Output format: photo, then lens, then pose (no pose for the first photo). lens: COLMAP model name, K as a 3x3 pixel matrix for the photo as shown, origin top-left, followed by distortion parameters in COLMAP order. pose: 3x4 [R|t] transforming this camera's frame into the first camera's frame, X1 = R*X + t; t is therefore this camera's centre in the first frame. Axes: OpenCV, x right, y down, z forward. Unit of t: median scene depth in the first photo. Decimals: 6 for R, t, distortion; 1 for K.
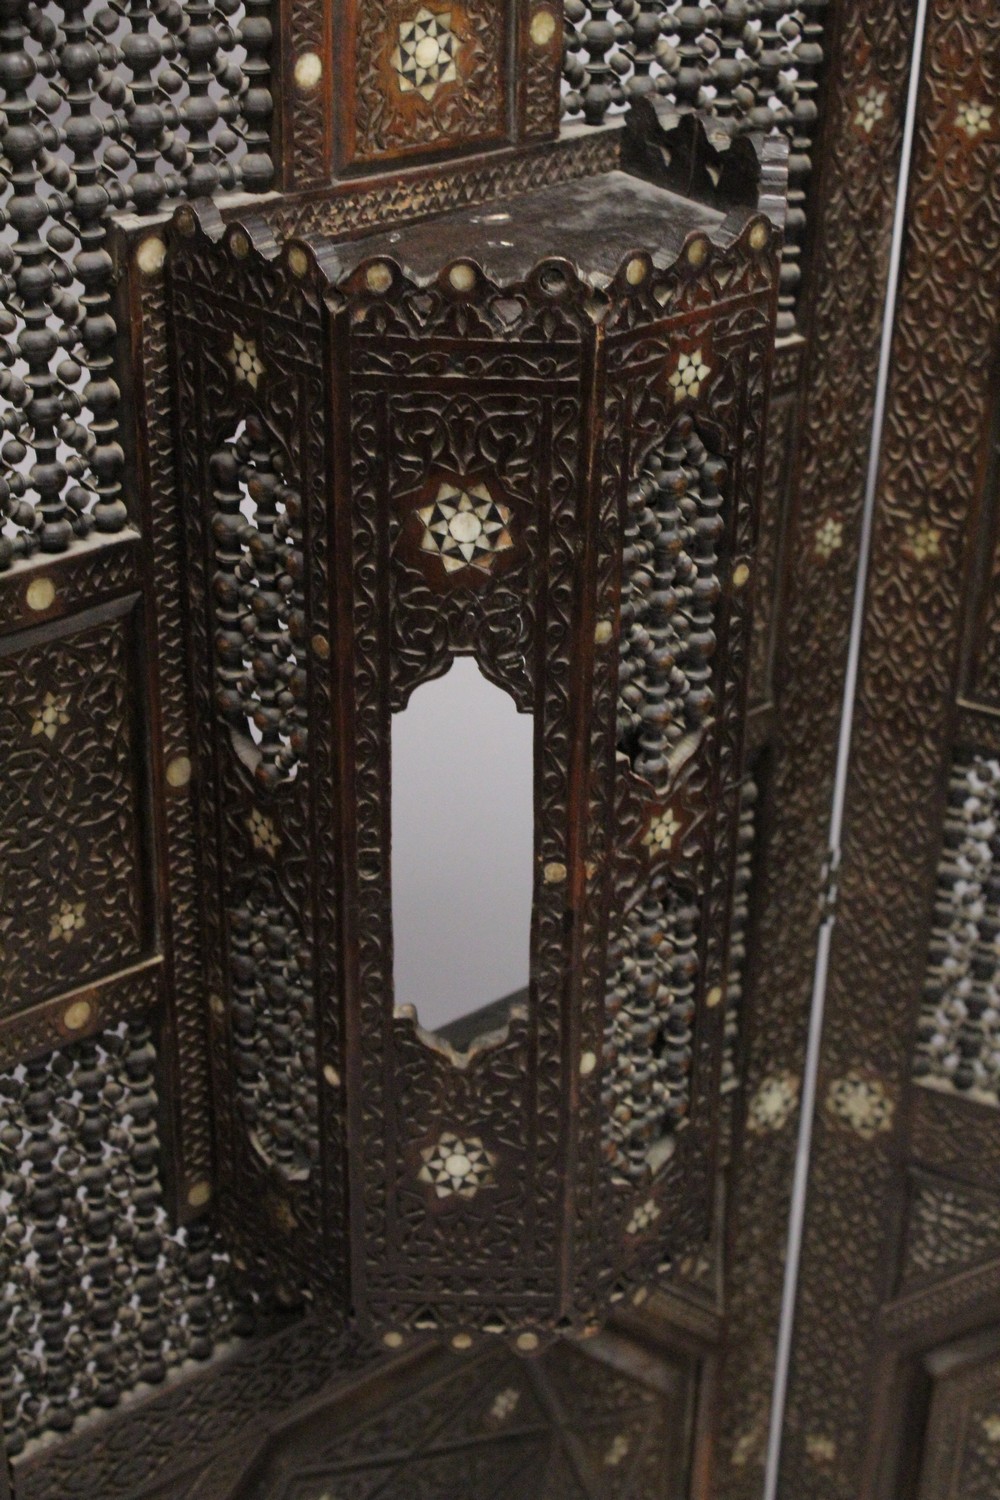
lens RADIAL K [[2577.1, 0, 500.0], [0, 2577.1, 750.0], [0, 0, 1]] dist [-0.022018, 0.142977]
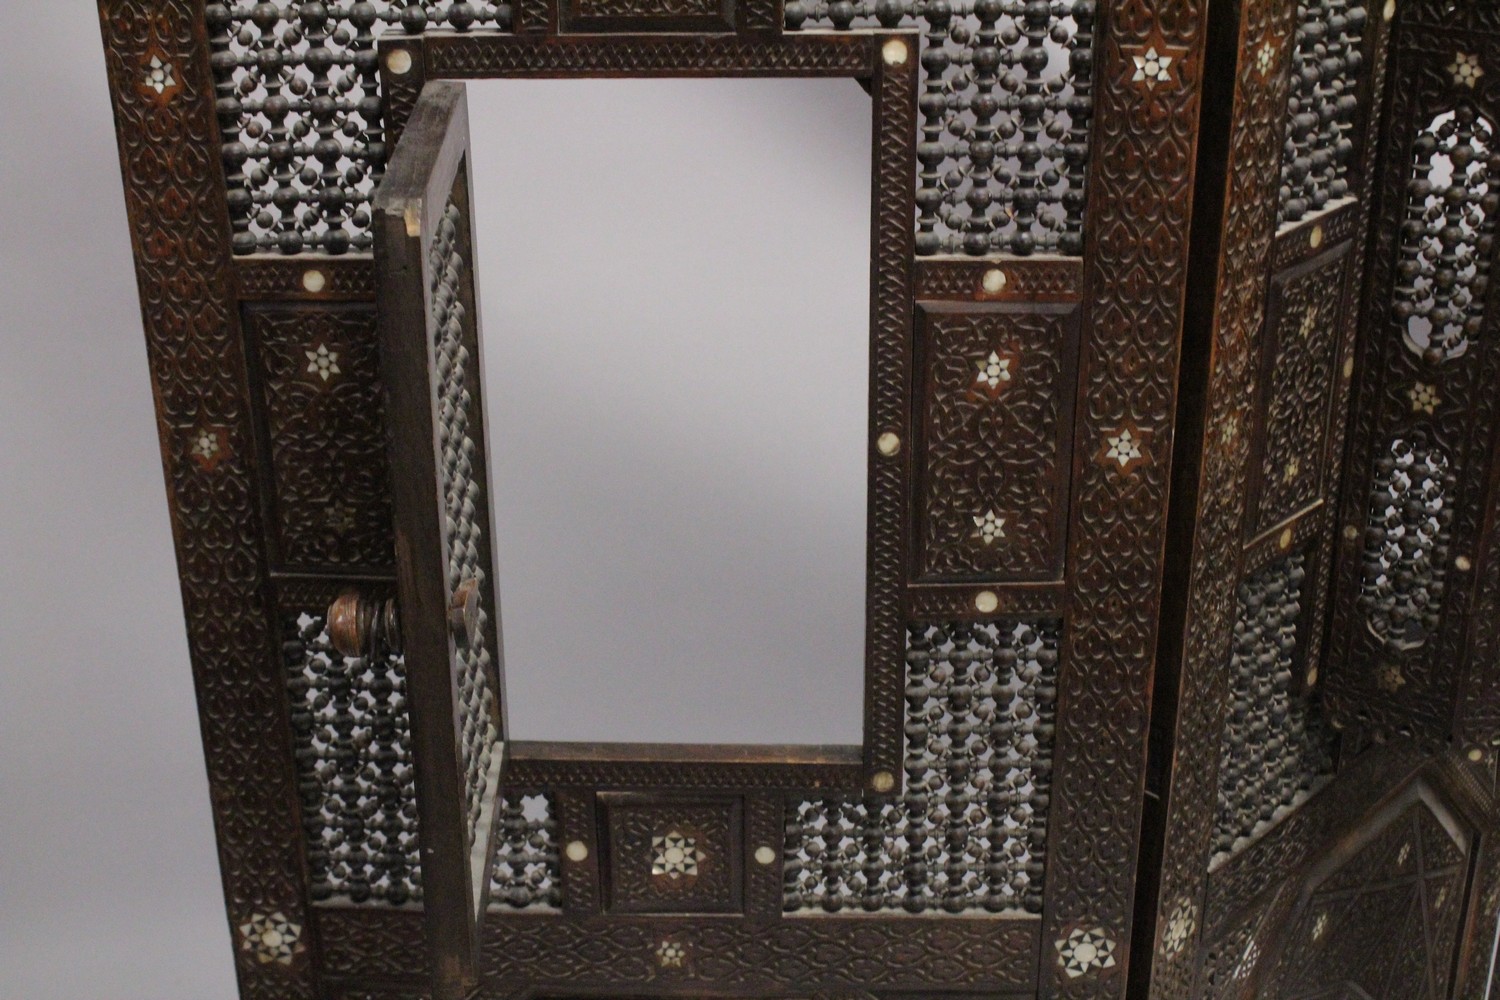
lens RADIAL K [[2059.6, 0, 720.1], [0, 2059.6, 503.5], [0, 0, 1]] dist [-0.062819, 0.096387]
pose [[0.995289, -0.074546, 0.061989, -0.534345], [0.078297, 0.995095, -0.060460, 0.123046], [-0.057178, 0.065029, 0.996244, -0.150029]]
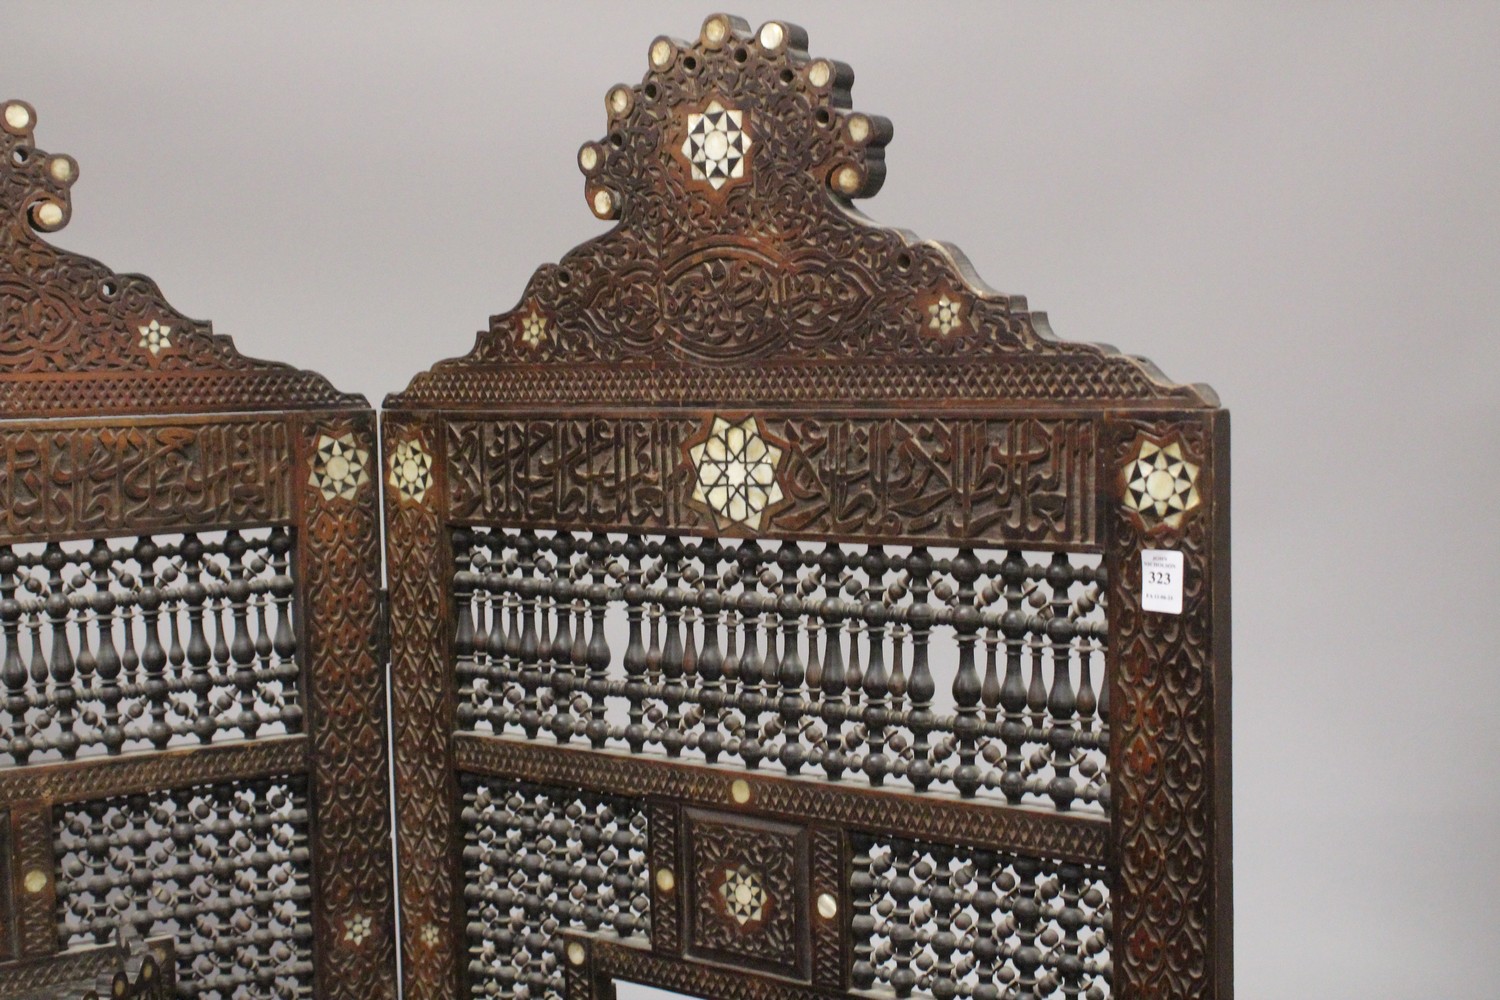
lens RADIAL K [[2005.1, 0, 724.0], [0, 2005.1, 513.7], [0, 0, 1]] dist [-0.071449, 0.147333]
pose [[0.988379, -0.037661, -0.147270, 0.544655], [-0.027047, 0.909792, -0.414182, -0.005235], [0.149583, 0.413352, 0.898201, -0.065592]]
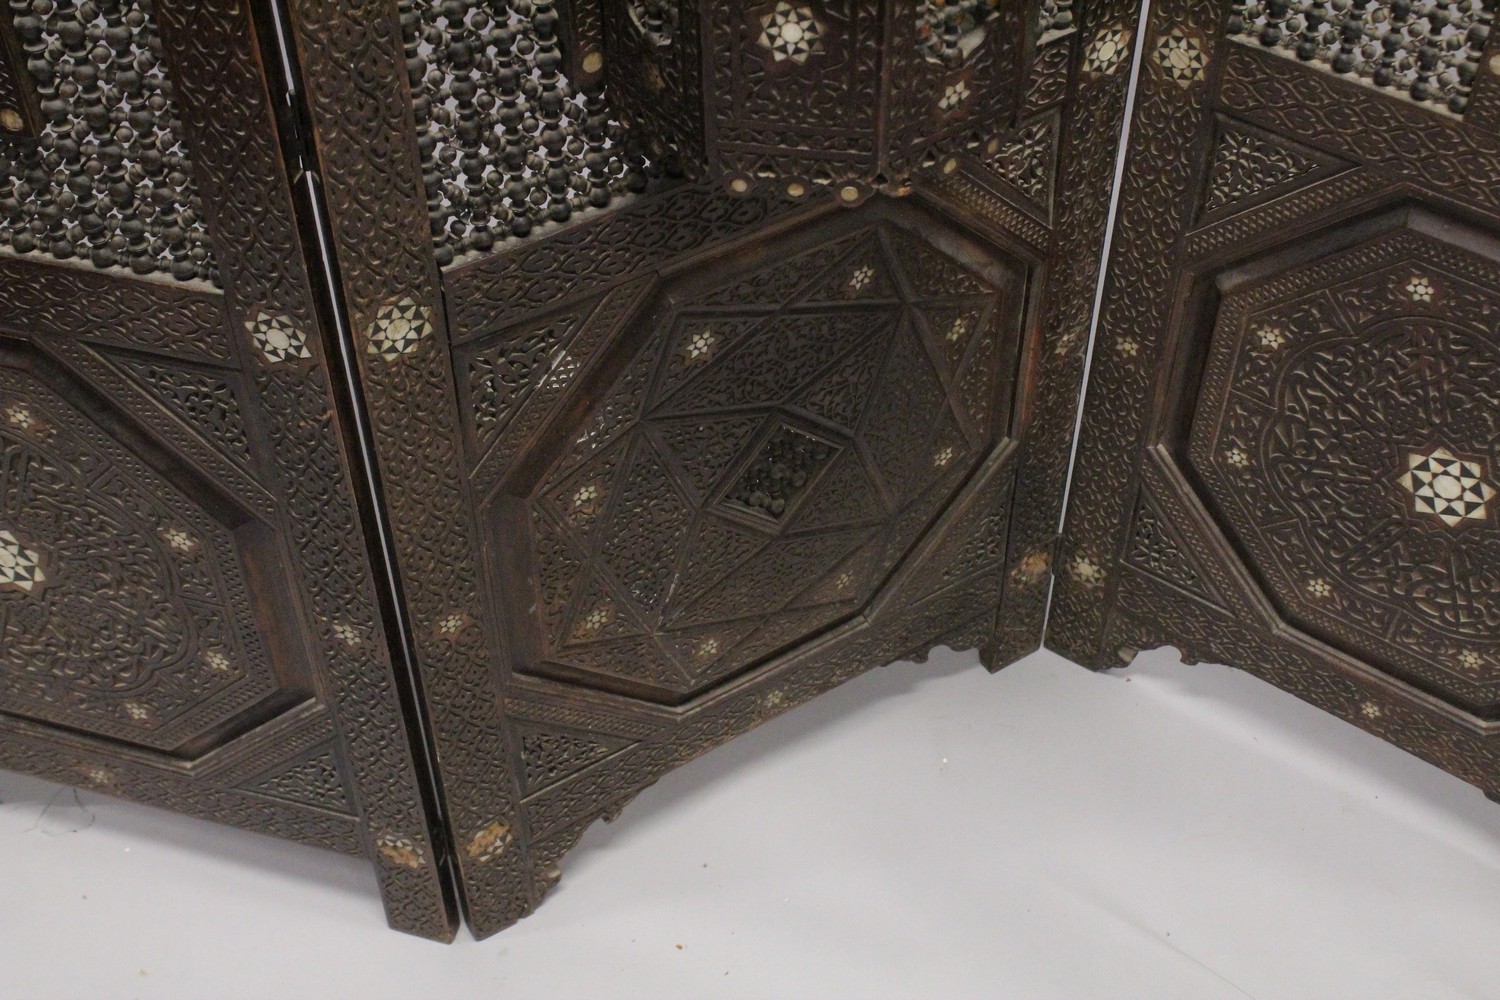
lens RADIAL K [[1915.0, 0, 721.5], [0, 1915.0, 486.1], [0, 0, 1]] dist [-0.098618, 0.163035]
pose [[0.988203, 0.080535, -0.130266, 0.078796], [-0.038945, 0.954755, 0.294832, 0.099431], [0.148116, -0.286280, 0.946628, 0.107324]]
